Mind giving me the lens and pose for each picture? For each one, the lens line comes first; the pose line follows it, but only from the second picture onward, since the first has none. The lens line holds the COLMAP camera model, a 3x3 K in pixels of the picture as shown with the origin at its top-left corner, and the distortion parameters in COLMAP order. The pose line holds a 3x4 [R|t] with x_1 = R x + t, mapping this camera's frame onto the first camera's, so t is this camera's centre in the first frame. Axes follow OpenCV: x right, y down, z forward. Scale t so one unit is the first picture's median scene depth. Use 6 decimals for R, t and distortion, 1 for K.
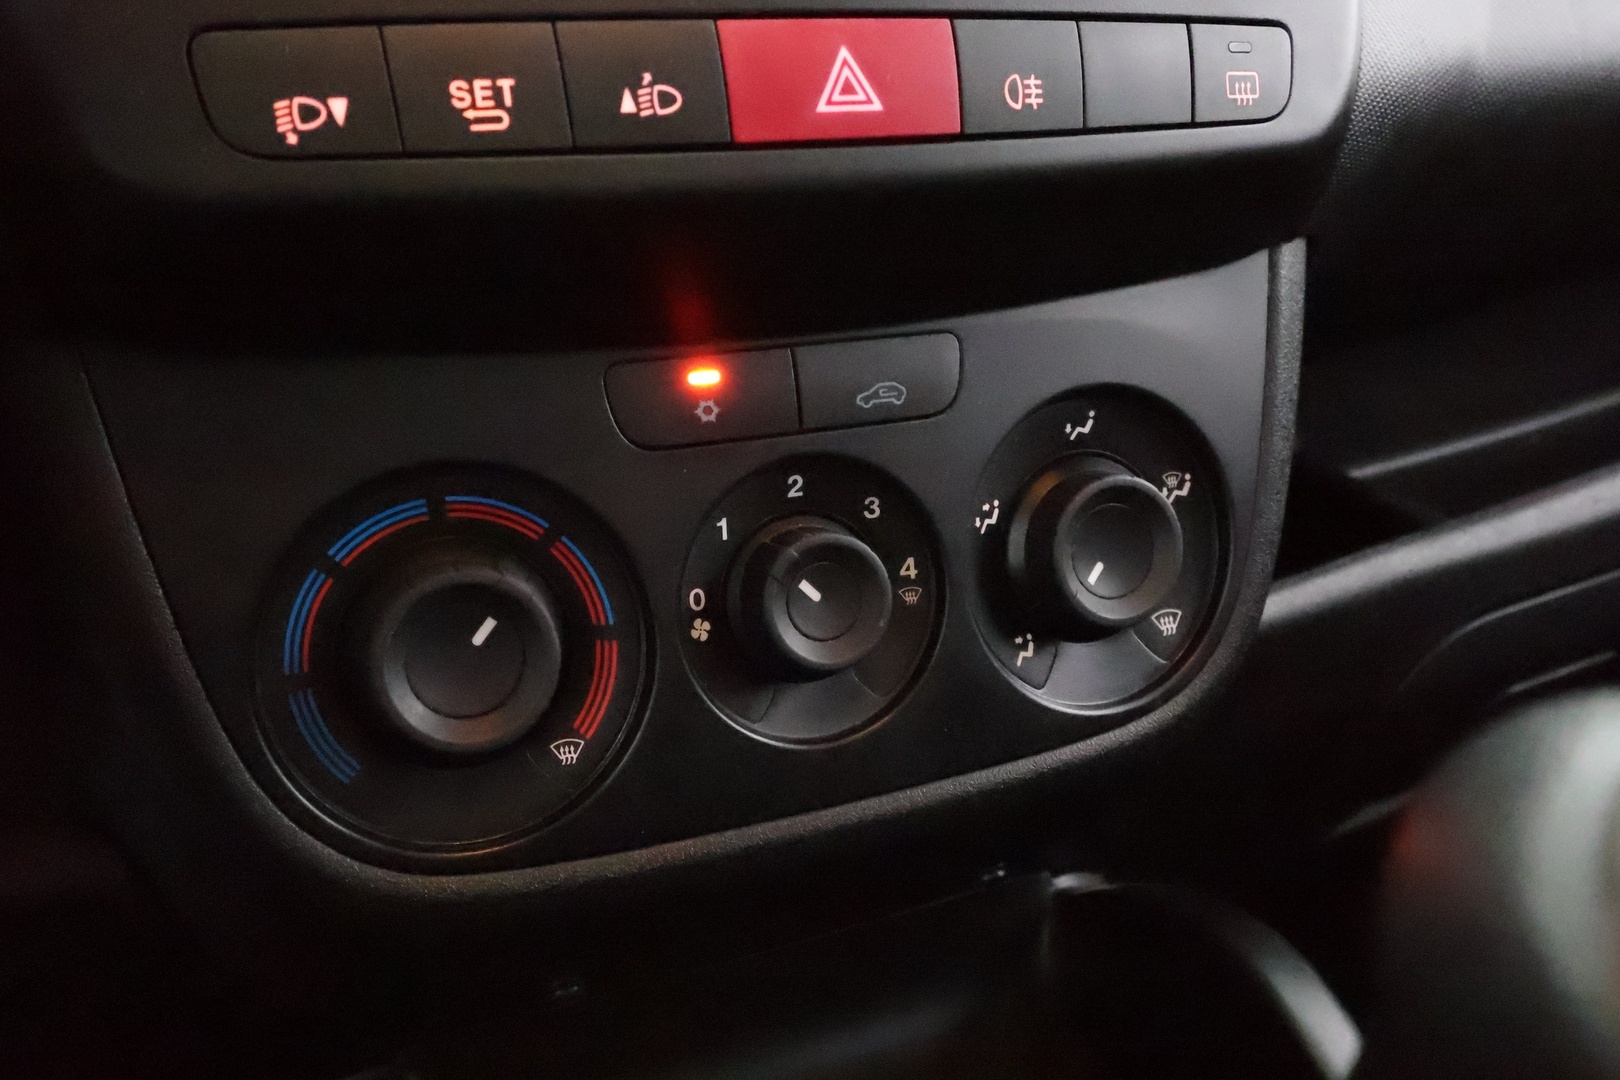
lens RADIAL K [[1286.8, 0, 820.0], [0, 1286.8, 536.1], [0, 0, 1]] dist [-0.002126, 0.001732]
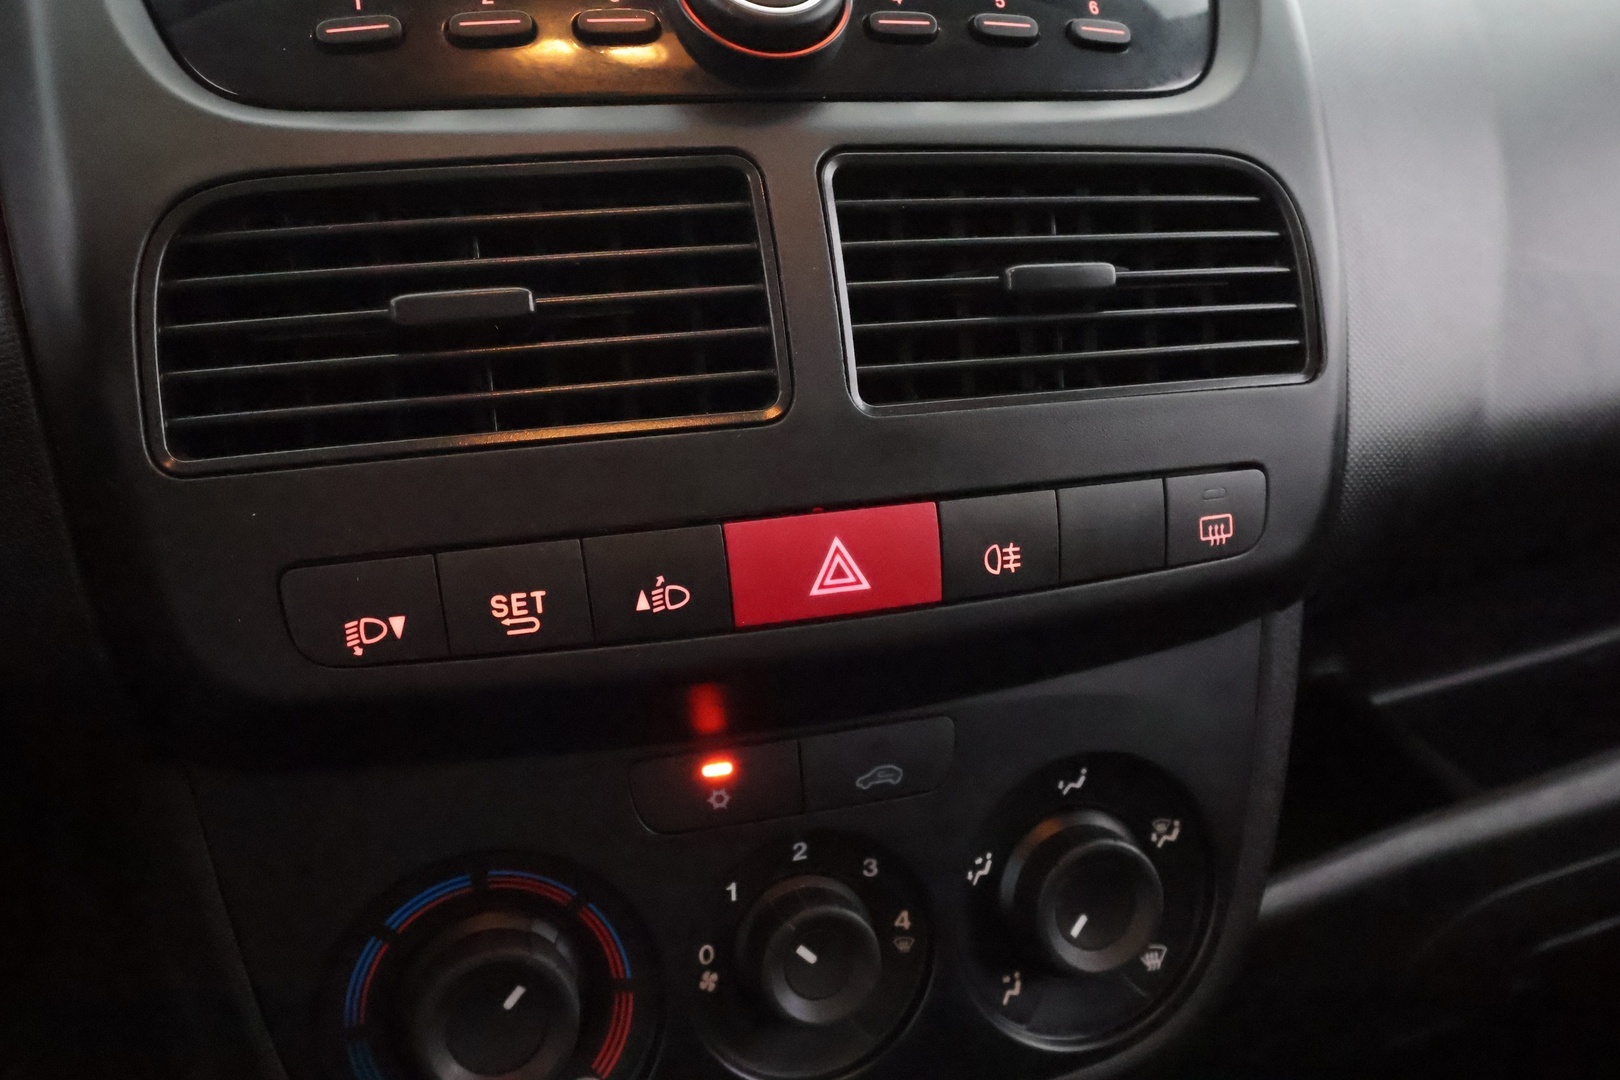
lens RADIAL K [[1286.8, 0, 811.0], [0, 1286.8, 540.9], [0, 0, 1]] dist [-0.002126, 0.001732]
pose [[0.995233, 0.038620, -0.089551, 0.084657], [-0.039563, 0.999178, -0.008785, -0.315978], [0.089139, 0.012286, 0.995943, -0.118032]]
